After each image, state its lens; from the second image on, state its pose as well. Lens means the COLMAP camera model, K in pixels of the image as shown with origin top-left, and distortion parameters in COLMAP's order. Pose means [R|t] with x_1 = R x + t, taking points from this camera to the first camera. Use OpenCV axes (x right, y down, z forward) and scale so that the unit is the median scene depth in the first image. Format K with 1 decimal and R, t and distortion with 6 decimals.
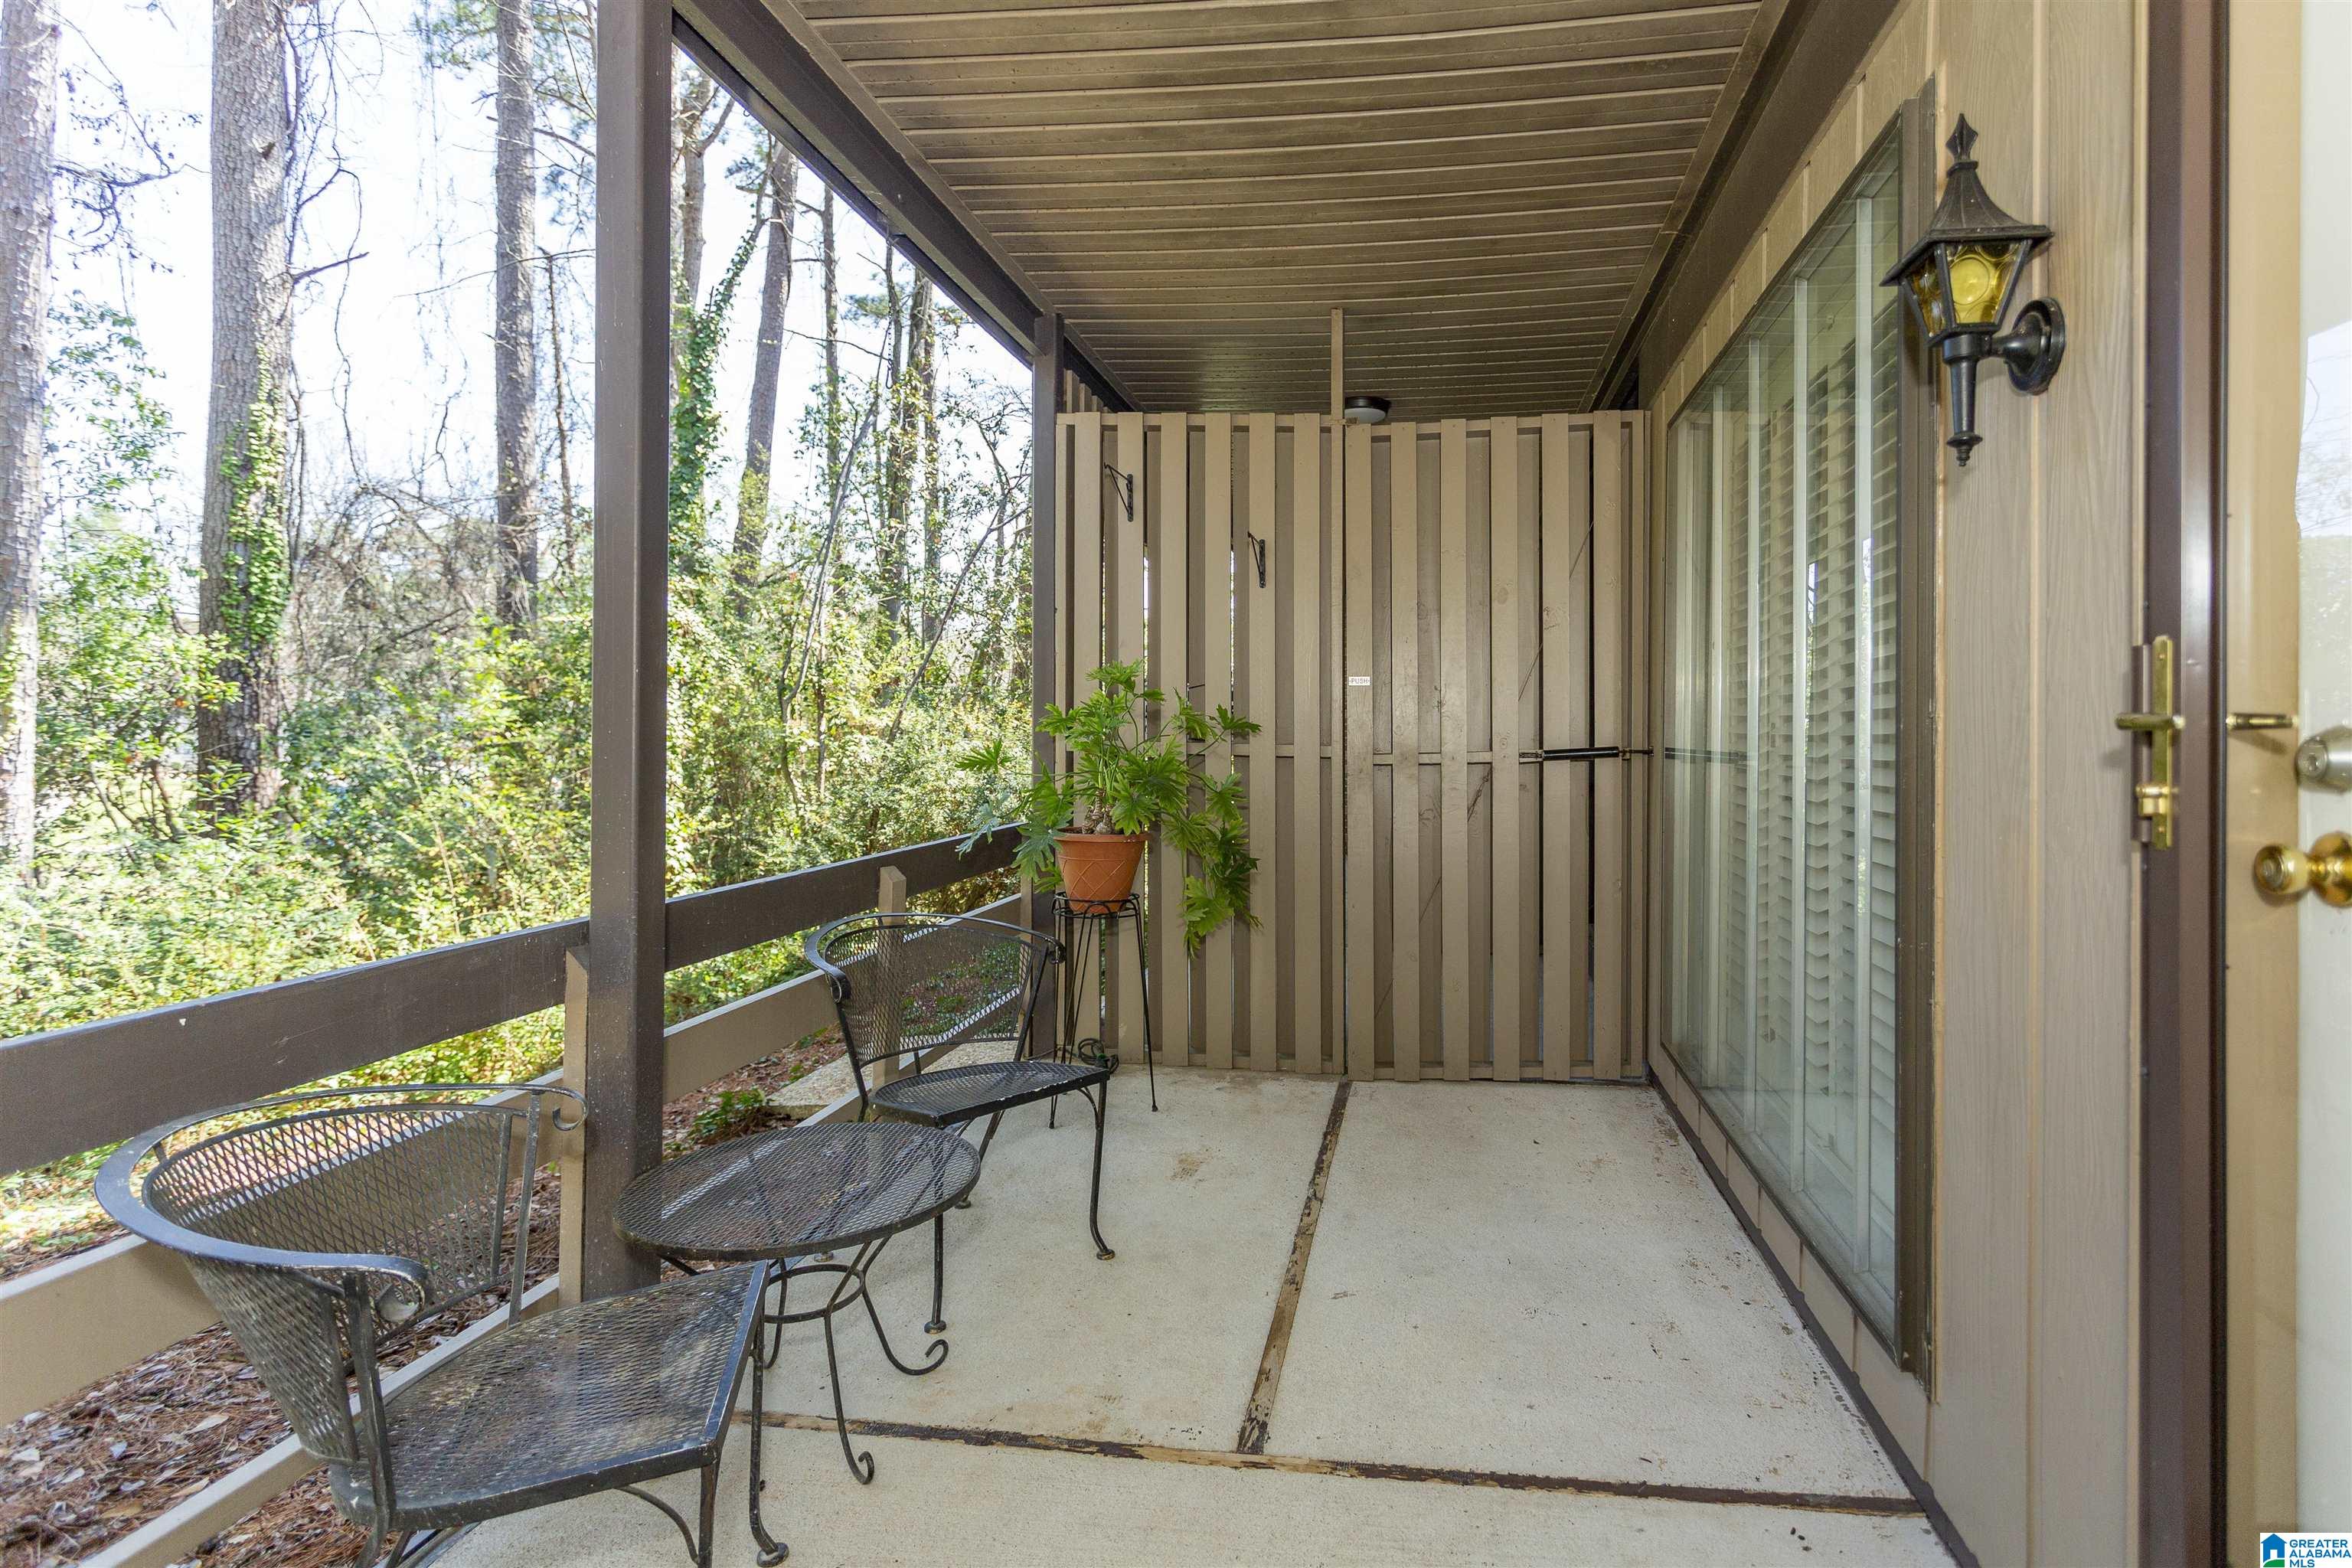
lens RADIAL K [[1190.5, 0, 1274.5], [0, 1190.5, 737.7], [0, 0, 1]] dist [0.003686, 0.000955]
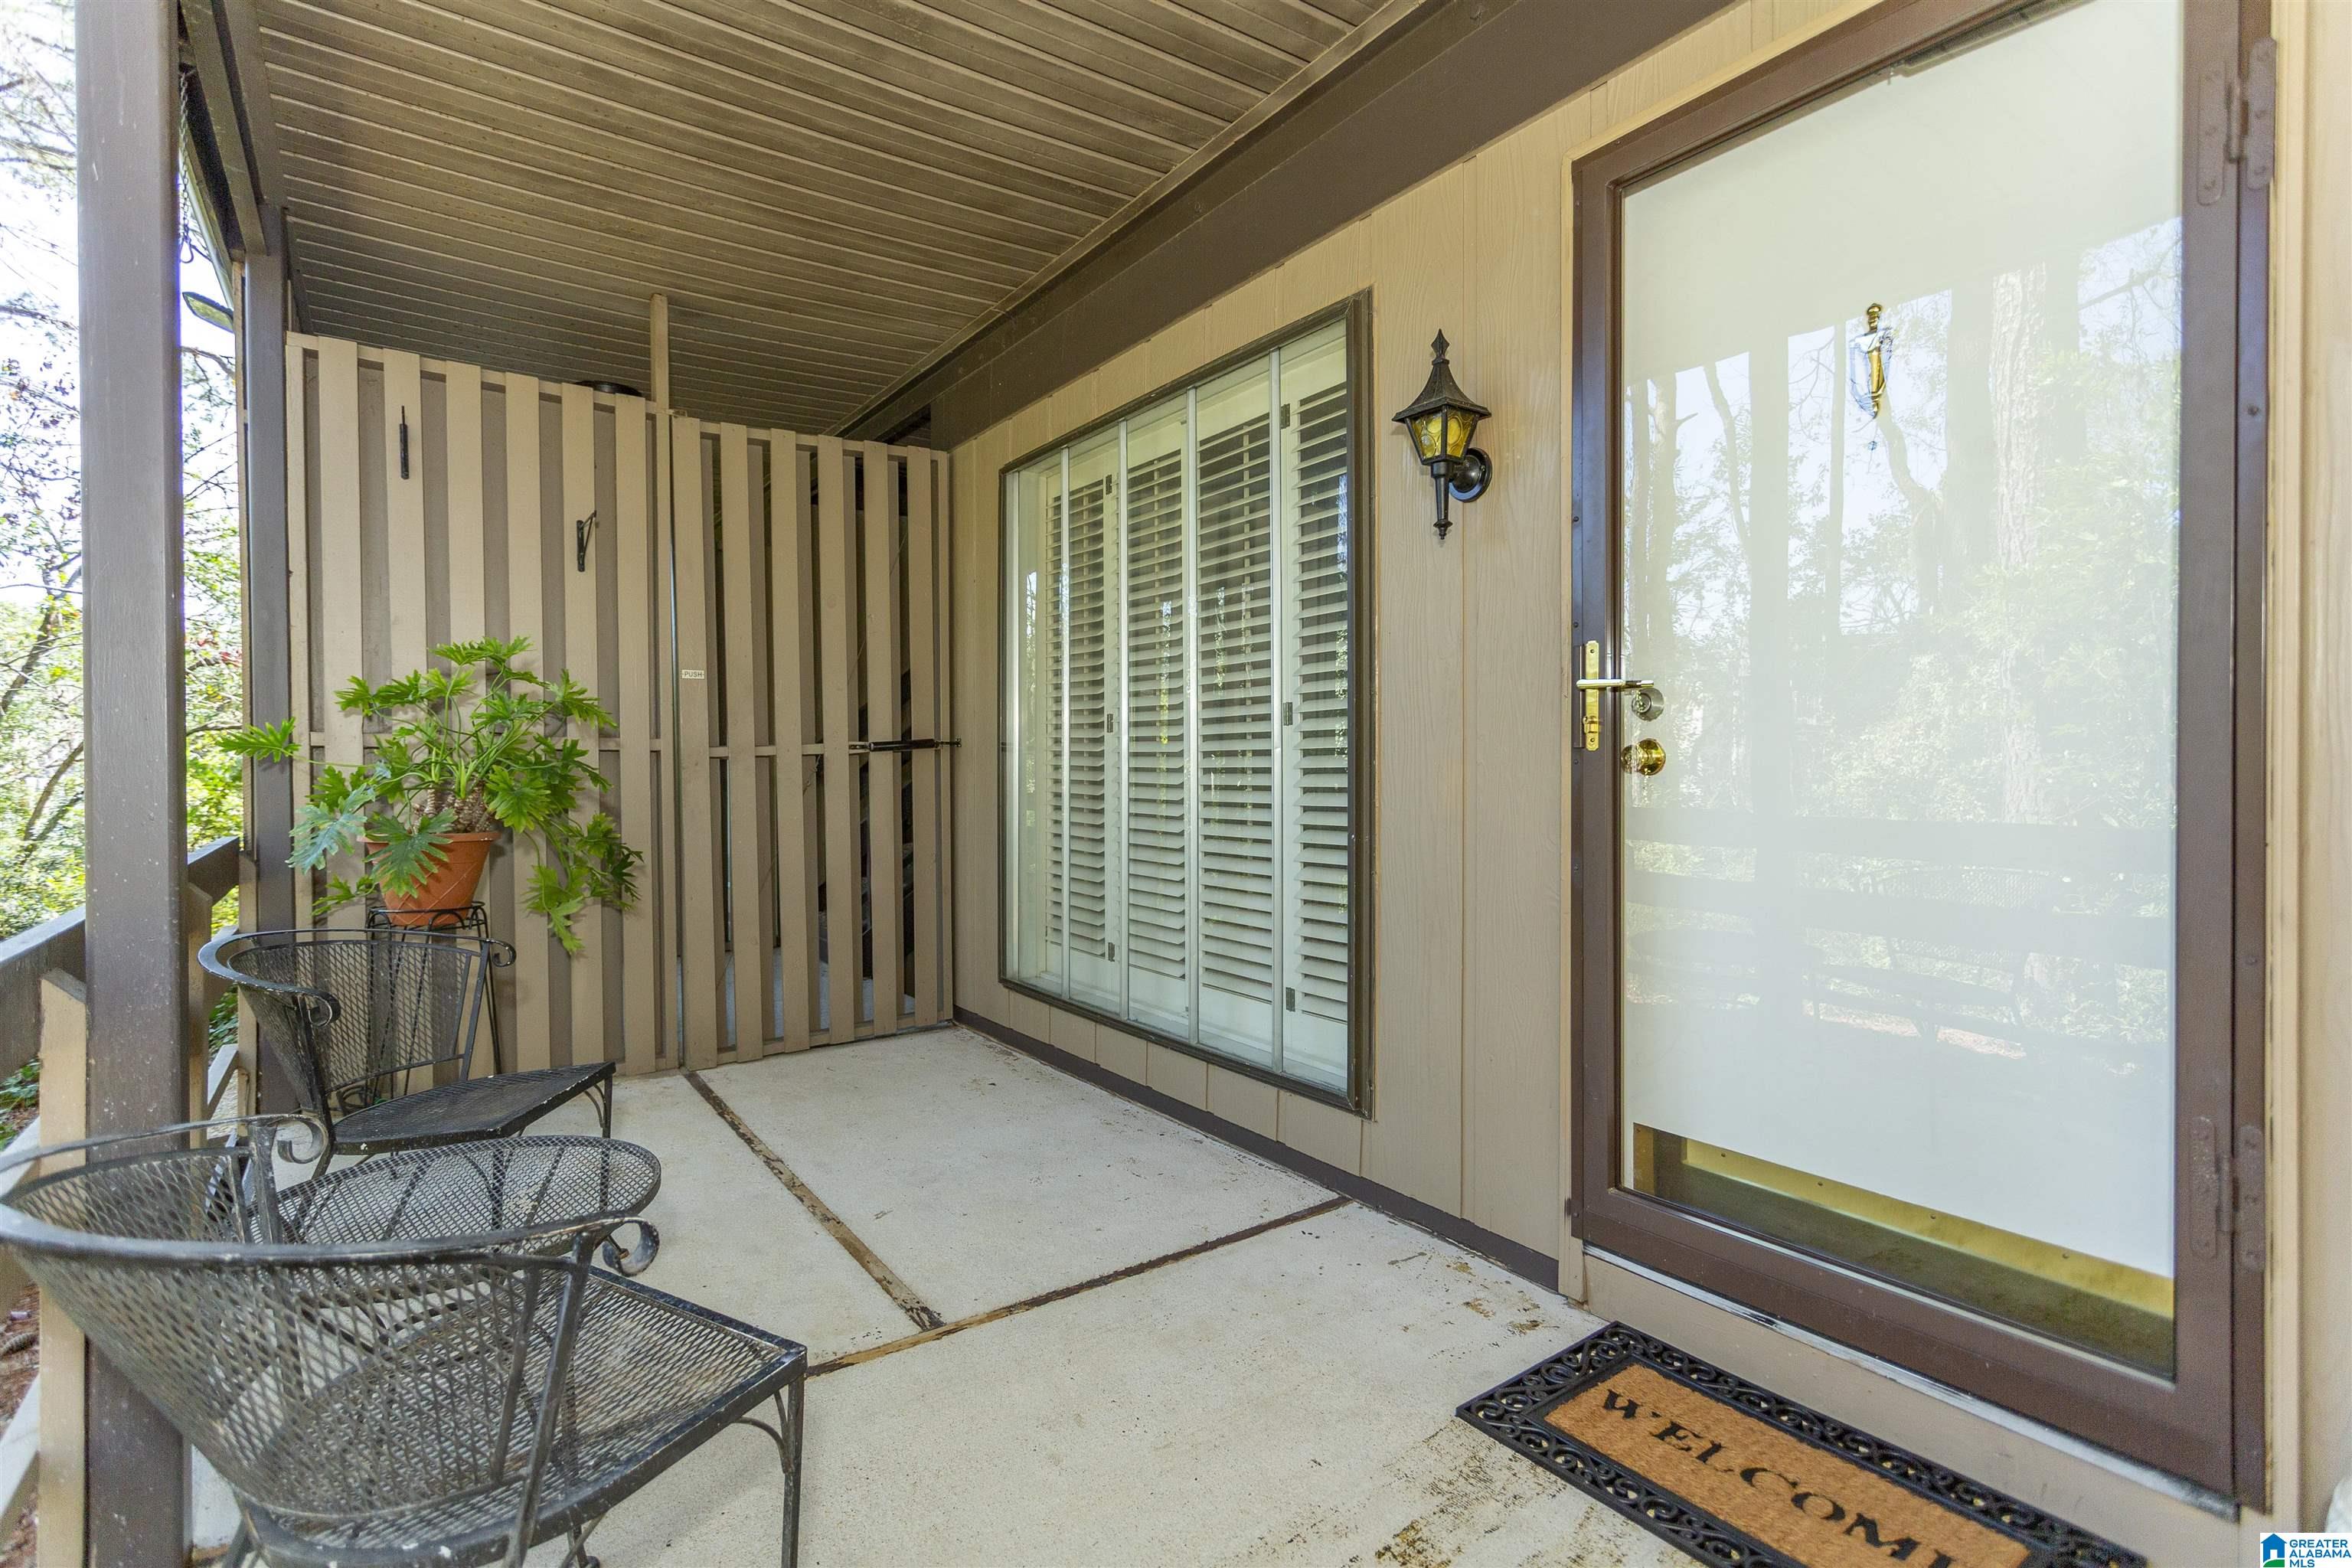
lens RADIAL K [[1122.1, 0, 1172.7], [0, 1122.1, 774.3], [0, 0, 1]] dist [-0.000273, 0.000810]
pose [[0.745945, -0.017595, 0.665775, -0.321358], [0.009642, 0.999832, 0.015620, 0.032018], [-0.665937, -0.005232, 0.745989, 0.028941]]
